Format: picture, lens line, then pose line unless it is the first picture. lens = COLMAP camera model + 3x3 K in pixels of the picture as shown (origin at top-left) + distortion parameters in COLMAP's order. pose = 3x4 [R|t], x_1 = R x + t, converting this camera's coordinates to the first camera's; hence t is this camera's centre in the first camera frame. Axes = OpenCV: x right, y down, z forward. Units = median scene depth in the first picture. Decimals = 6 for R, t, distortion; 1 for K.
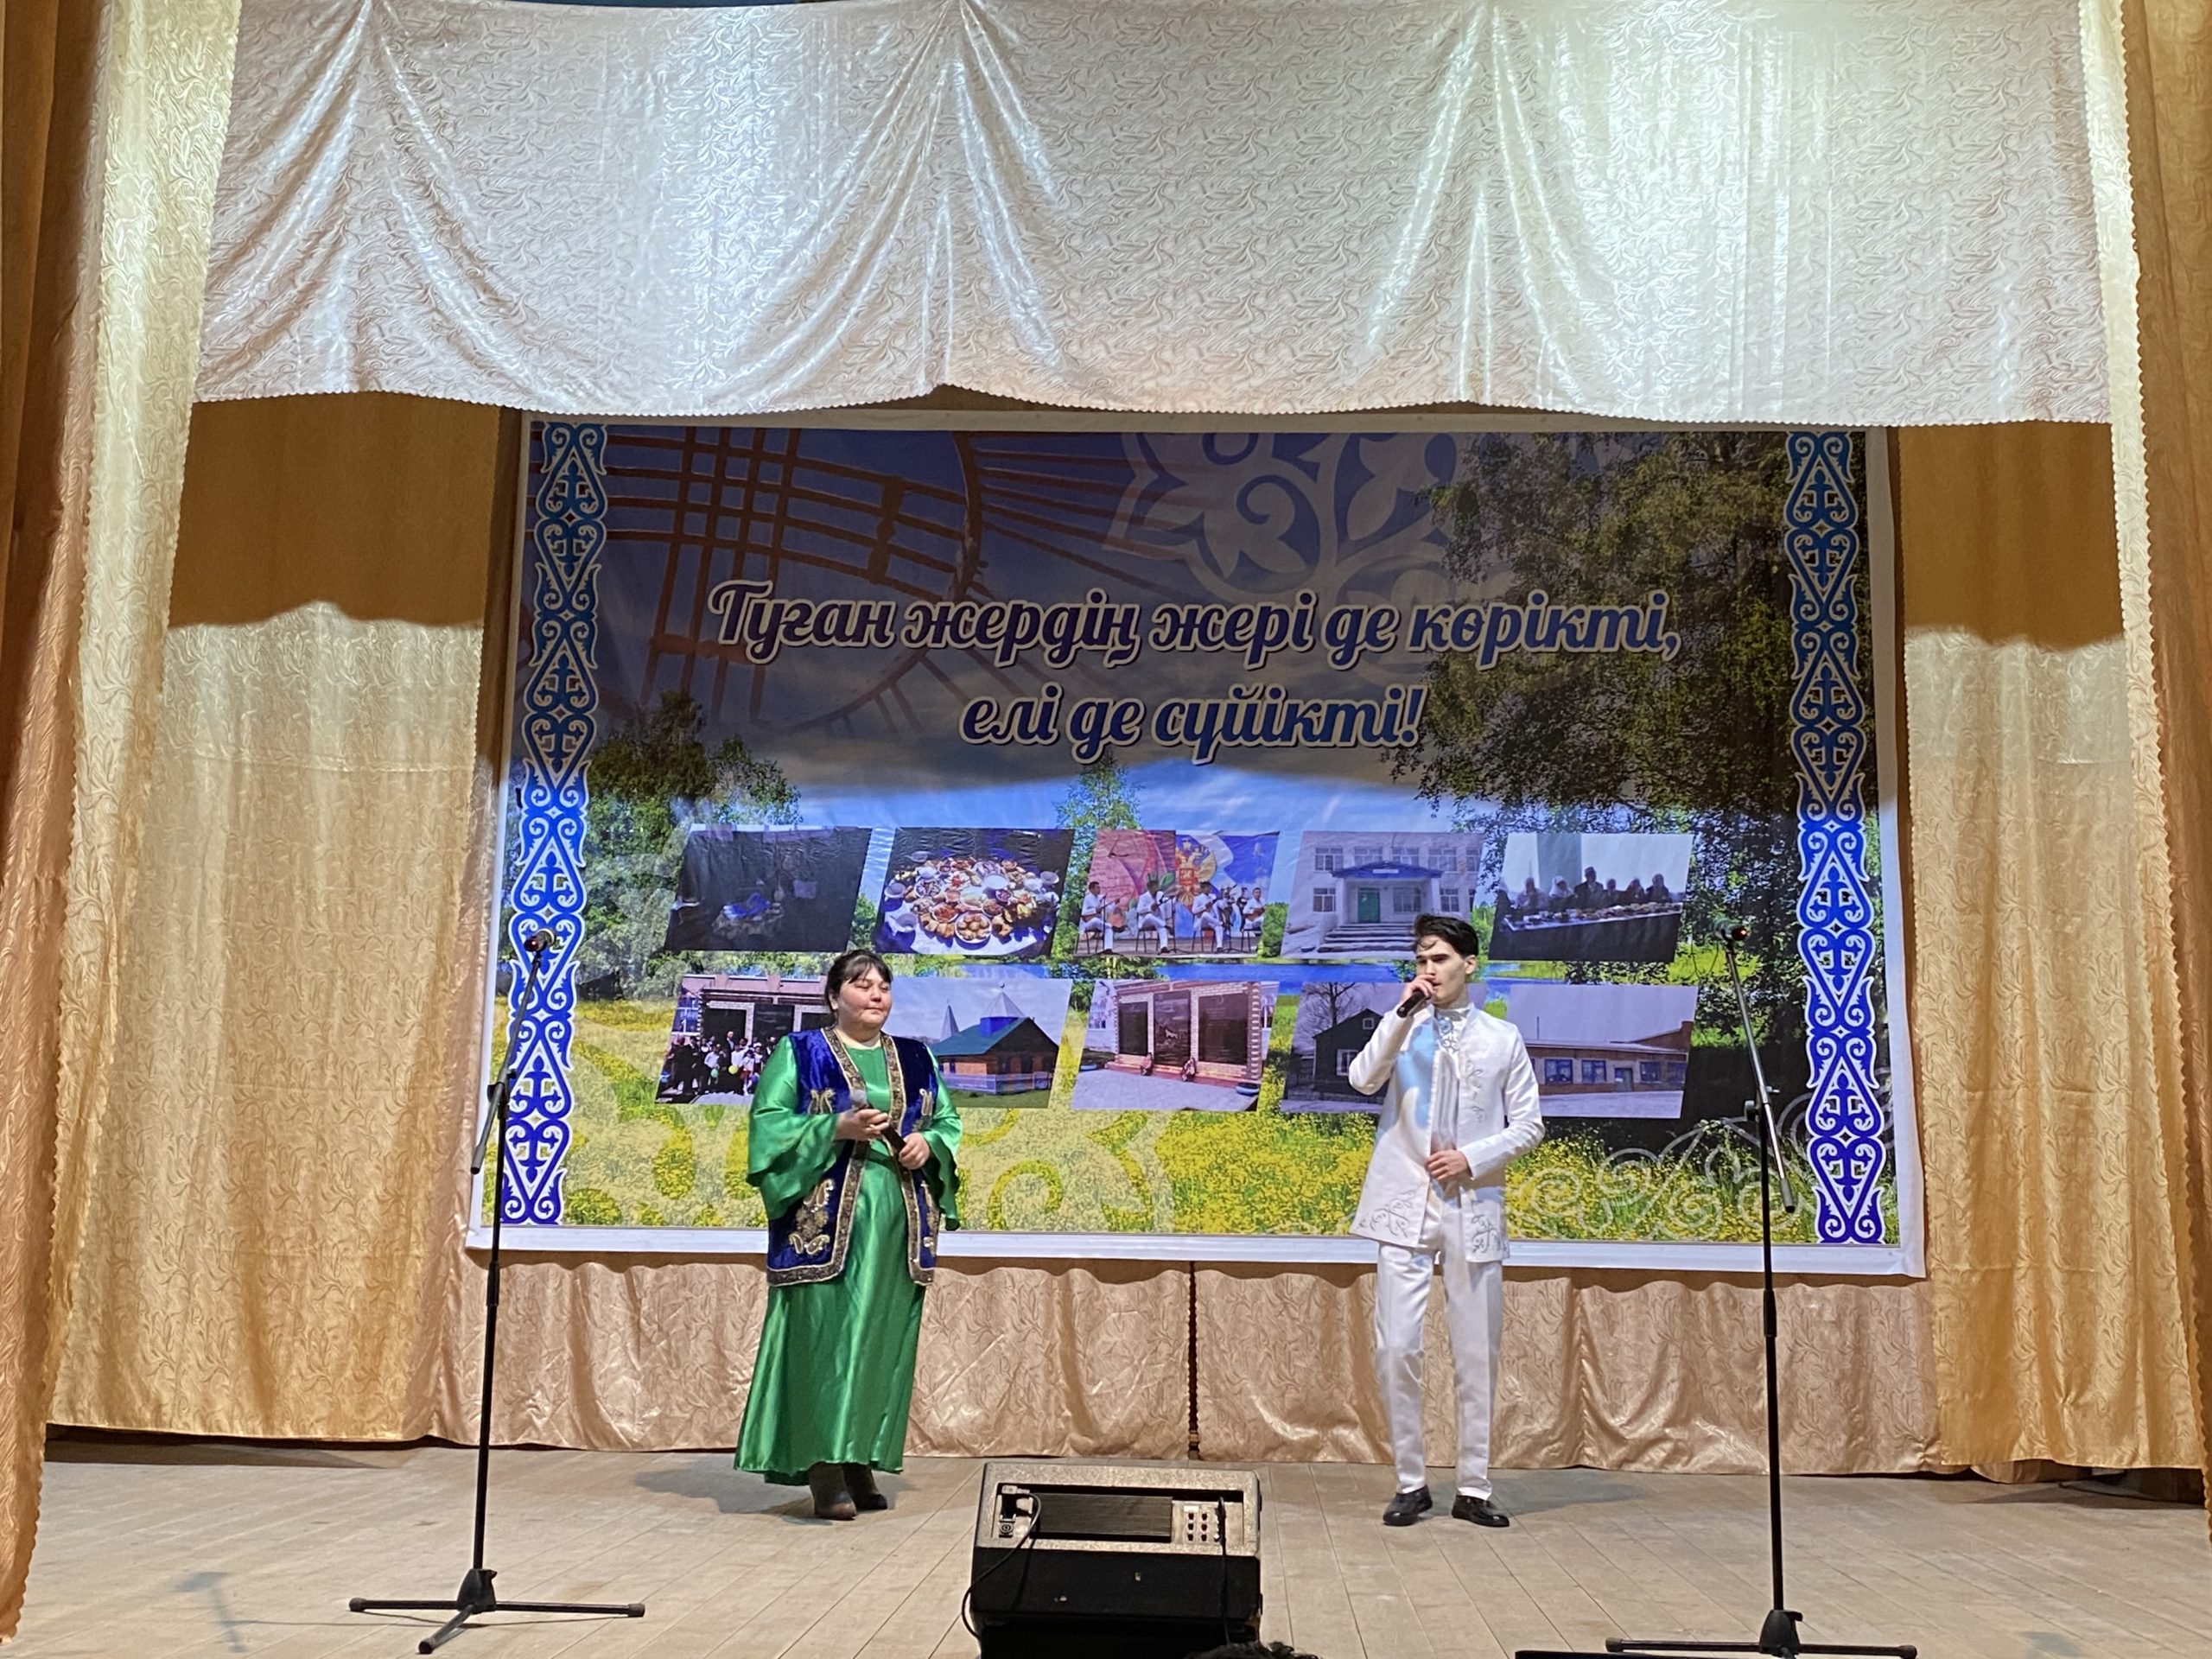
lens RADIAL K [[2695.8, 0, 1107.4], [0, 2695.8, 785.7], [0, 0, 1]] dist [0.132399, 0.000000]
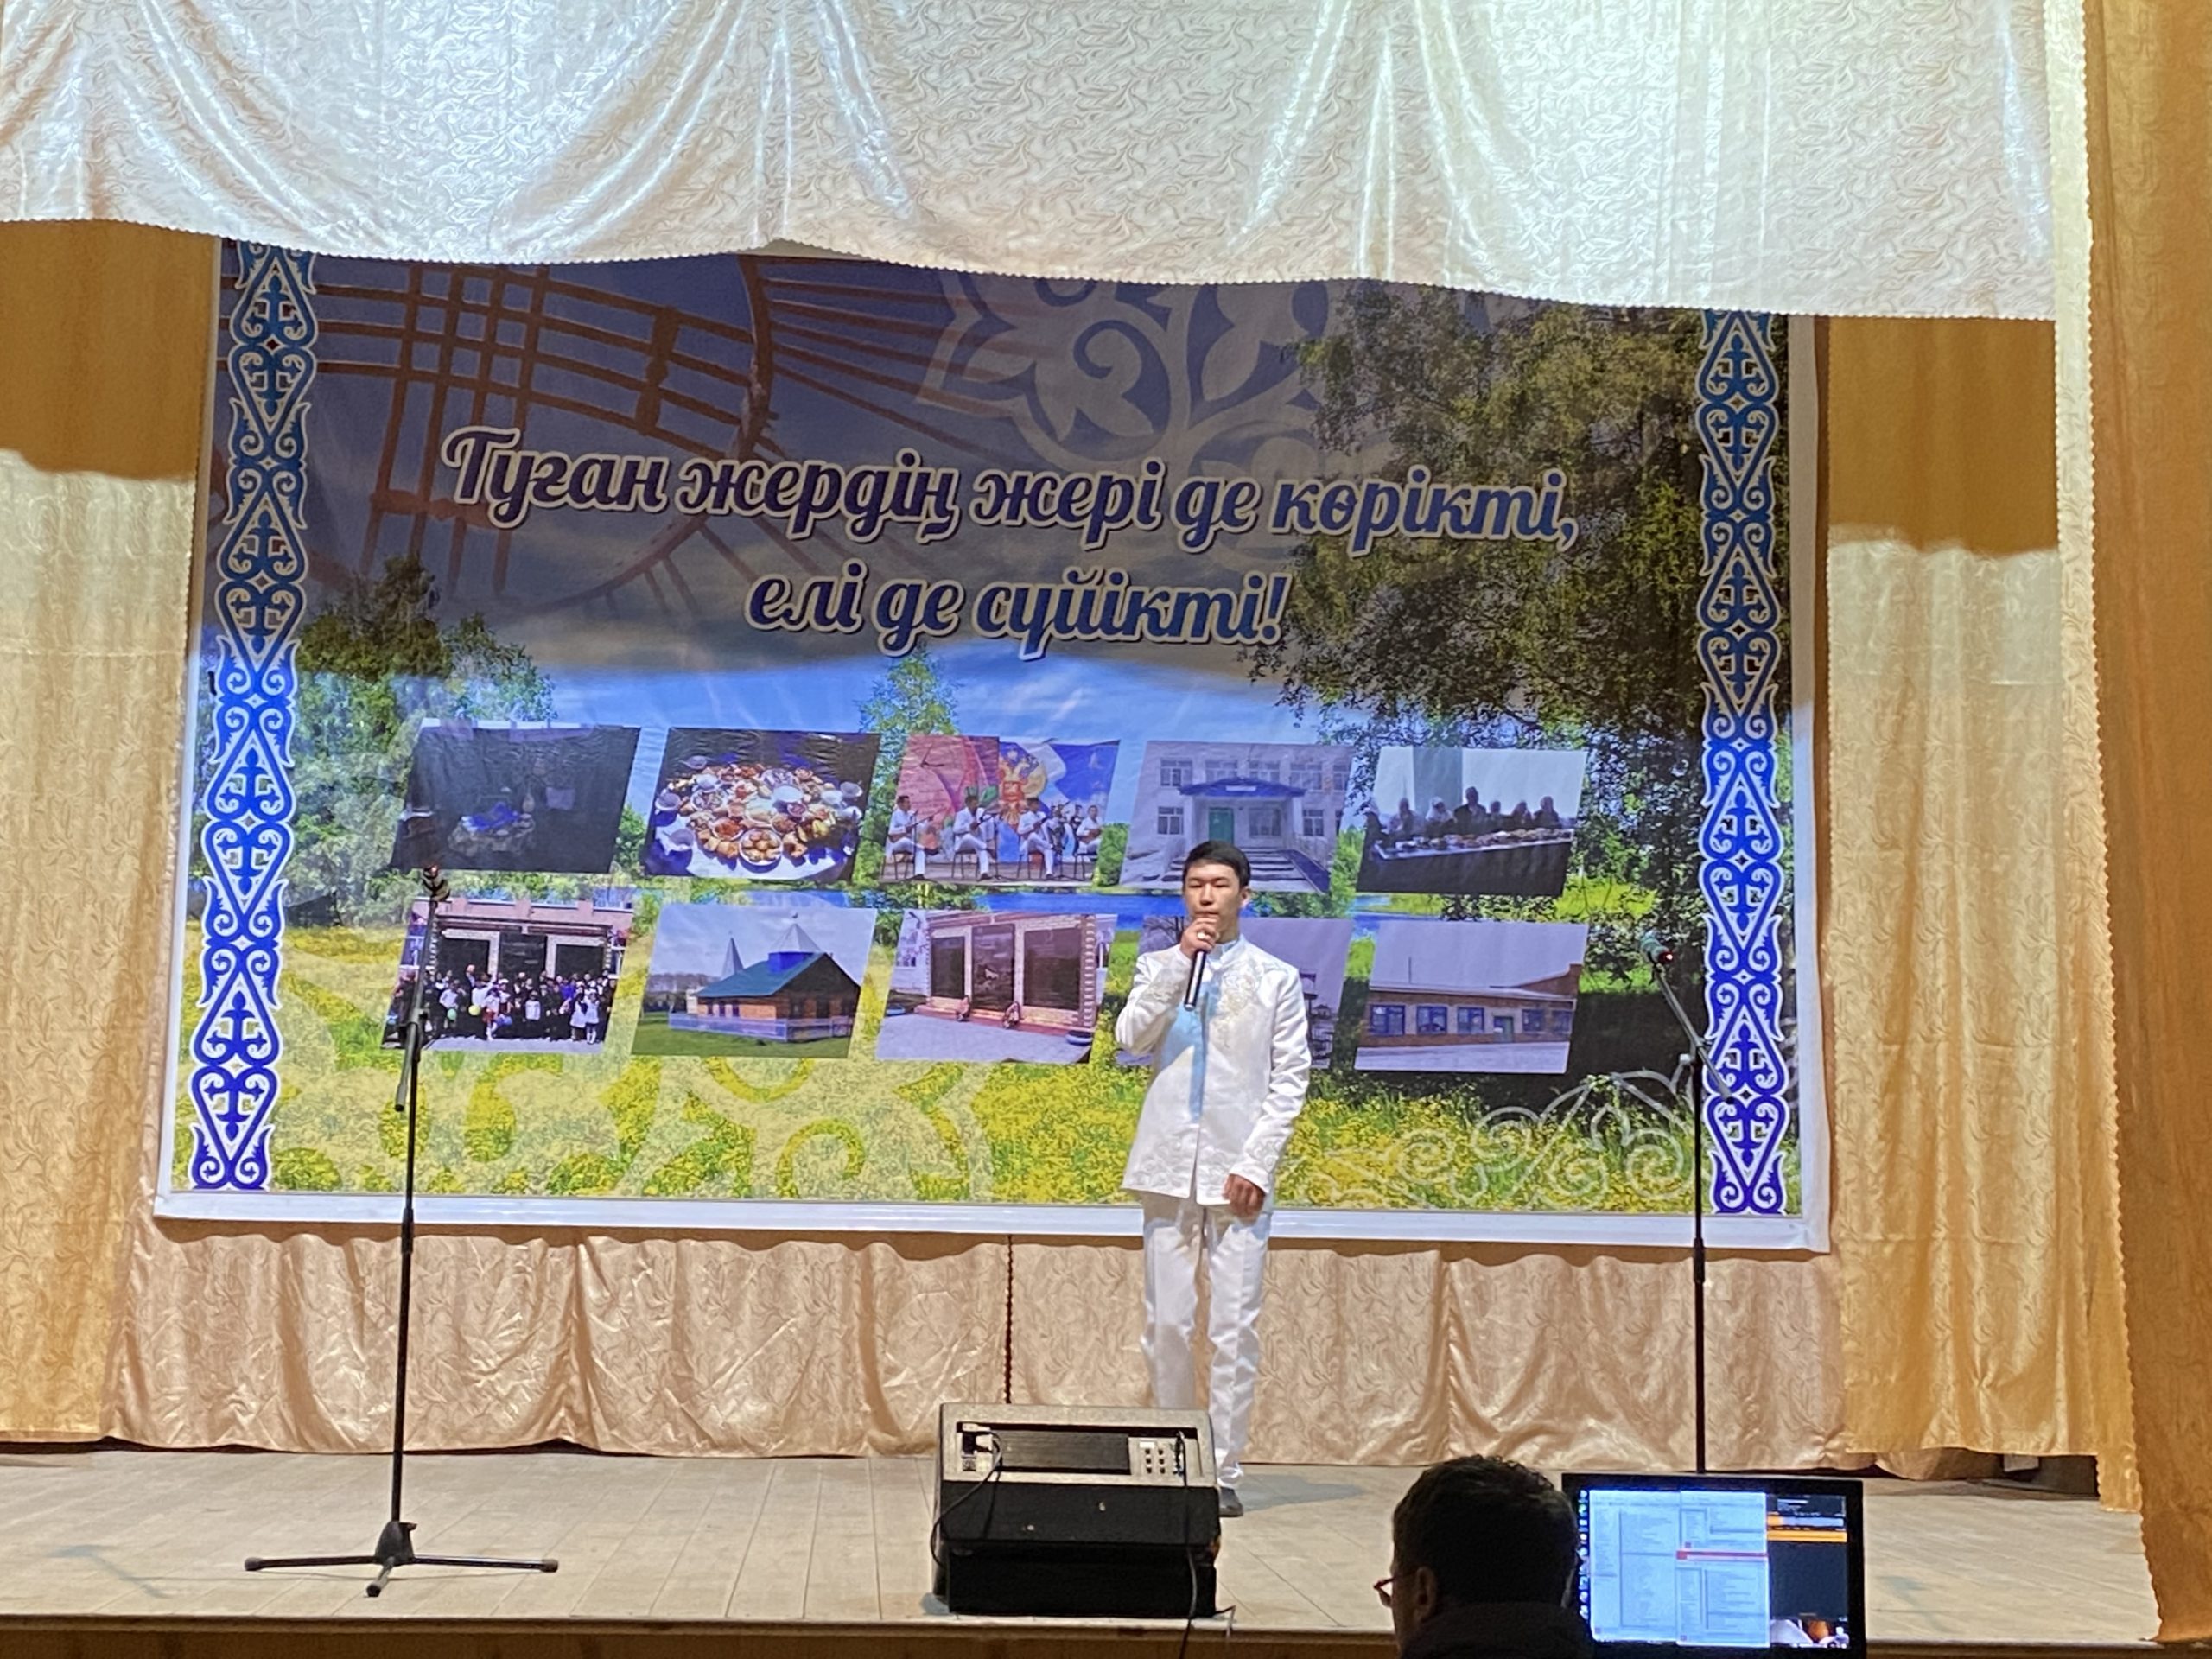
lens RADIAL K [[3890.1, 0, 1132.3], [0, 3890.1, 751.5], [0, 0, 1]] dist [0.150937, 0.000000]
pose [[0.992749, 0.017327, 0.118947, -0.079921], [-0.021906, 0.999064, 0.037299, -0.025830], [-0.118189, -0.039634, 0.992200, -0.232204]]
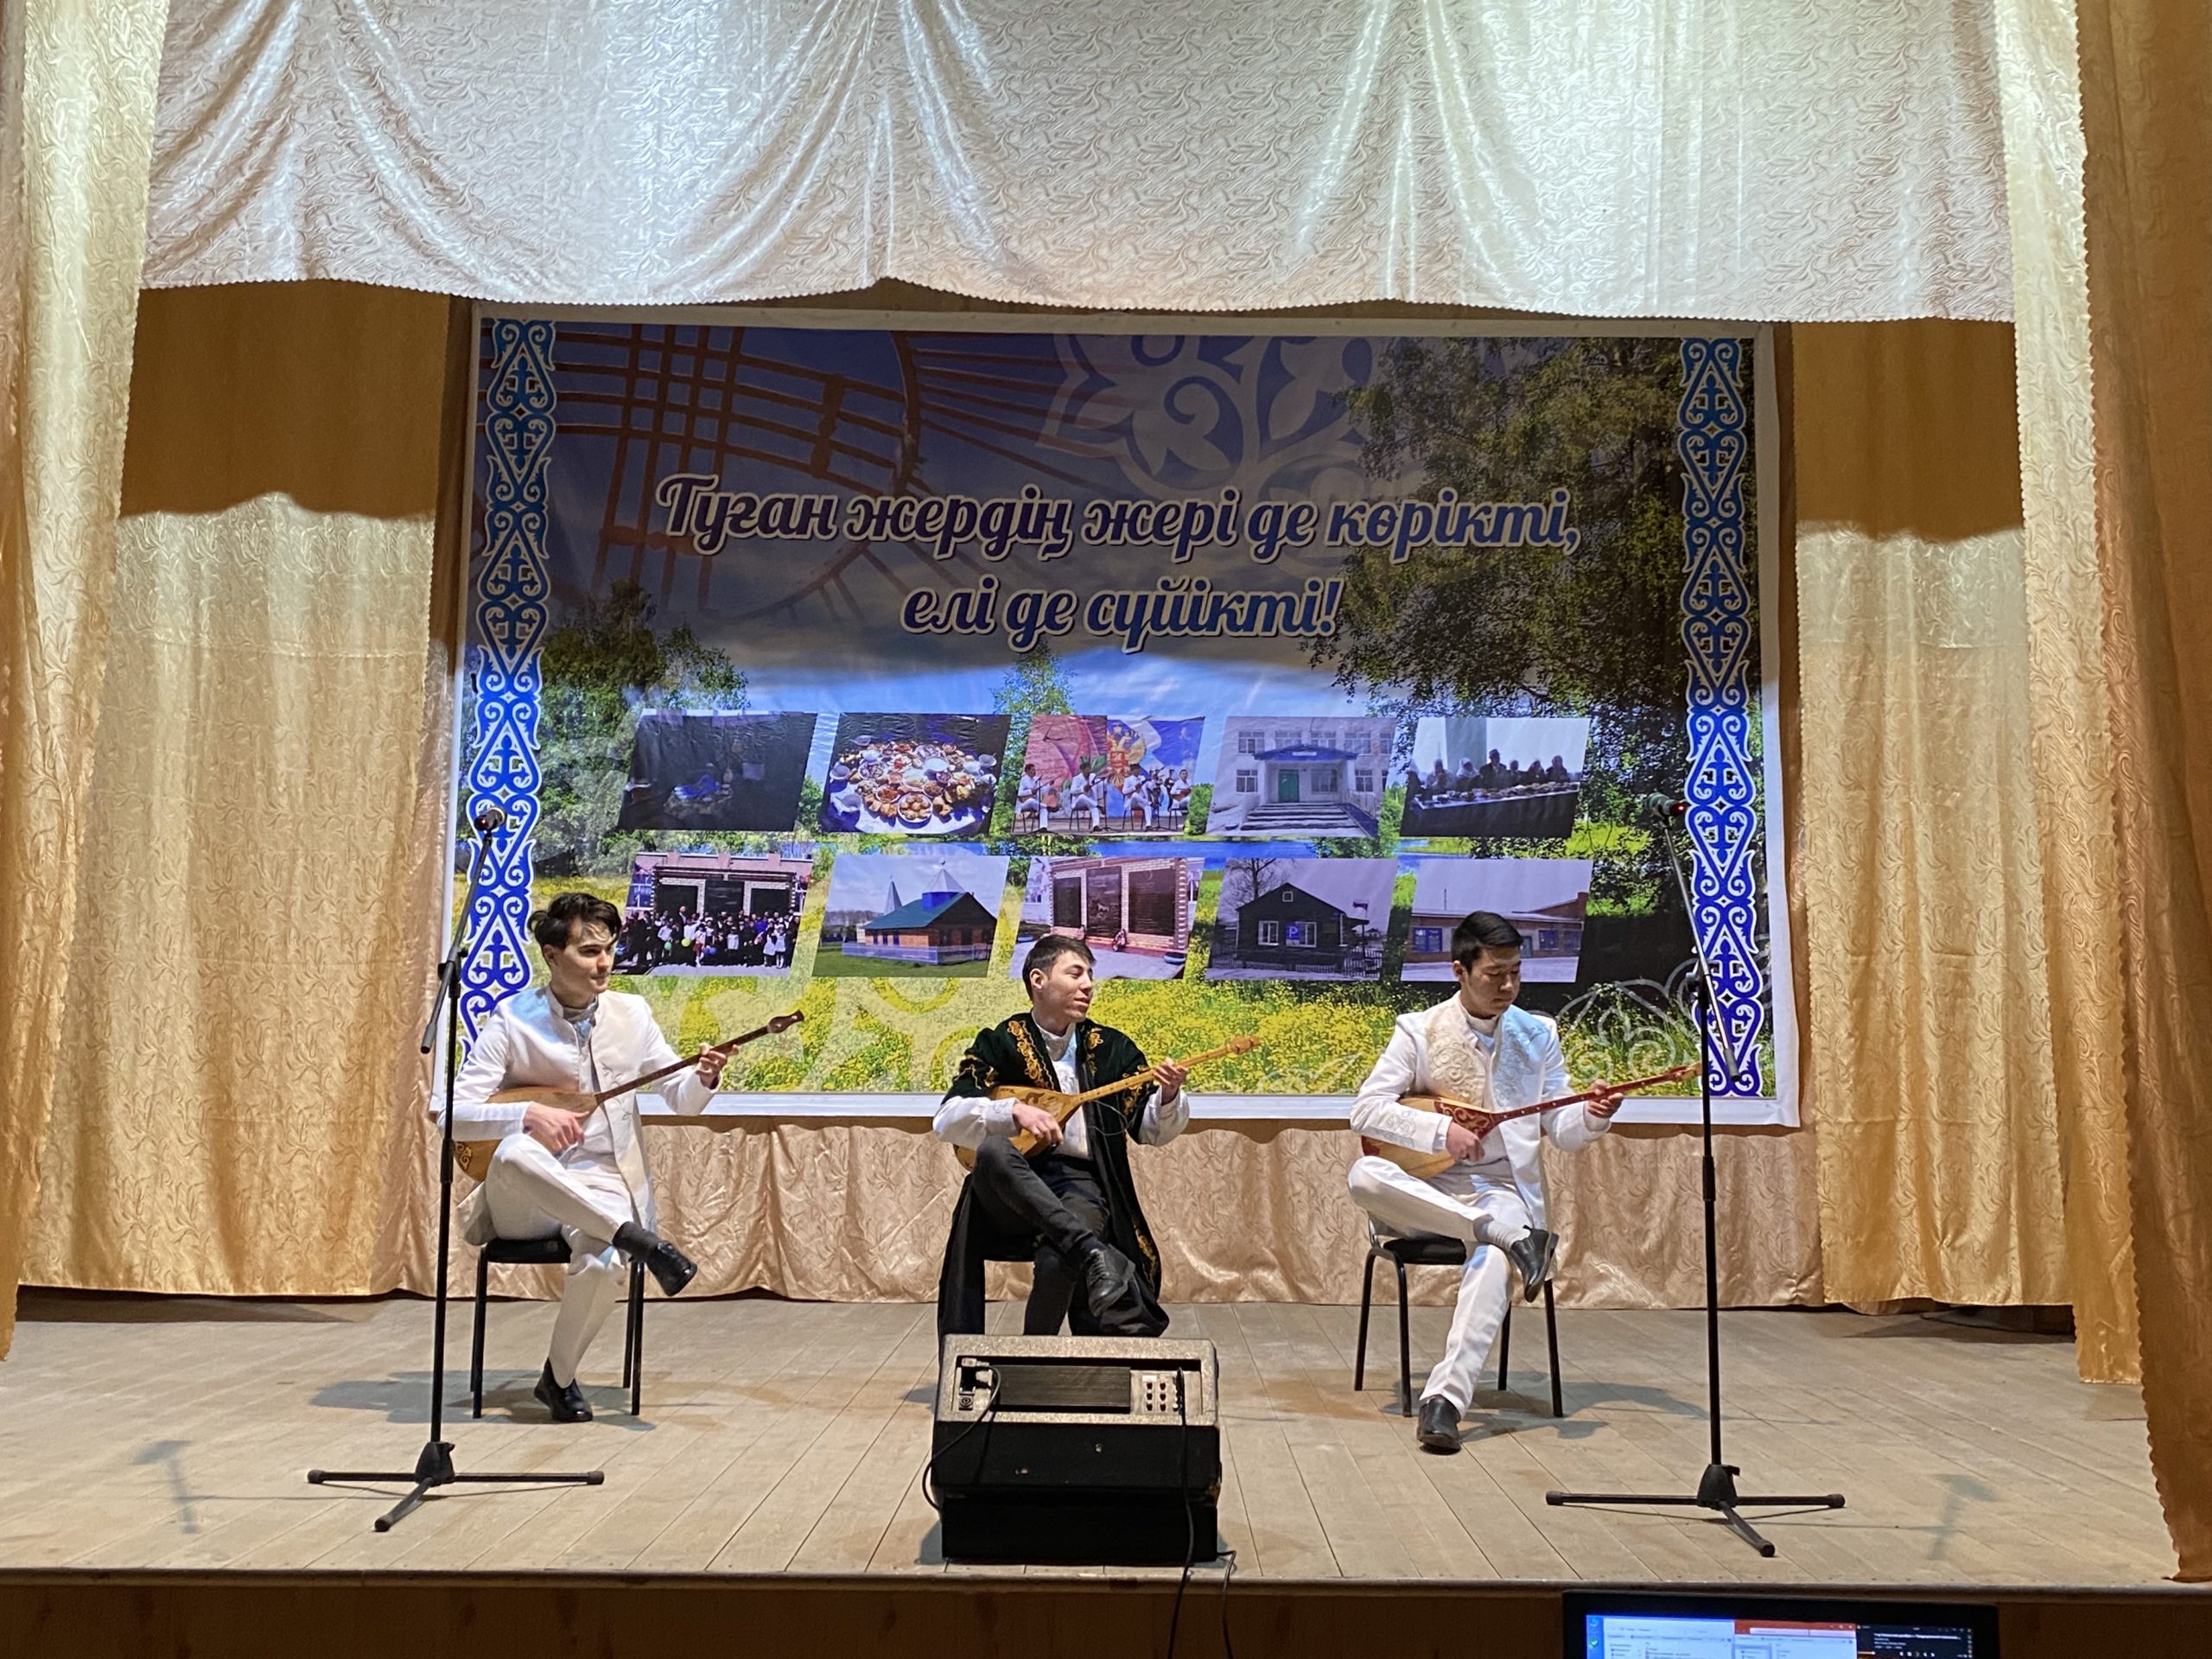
lens RADIAL K [[2404.6, 0, 1134.0], [0, 2404.6, 810.5], [0, 0, 1]] dist [0.124190, 0.000000]
pose [[0.998860, -0.001946, 0.047705, -0.009083], [-0.000632, 0.998543, 0.053954, 0.002976], [-0.047741, -0.053923, 0.997403, 0.057995]]
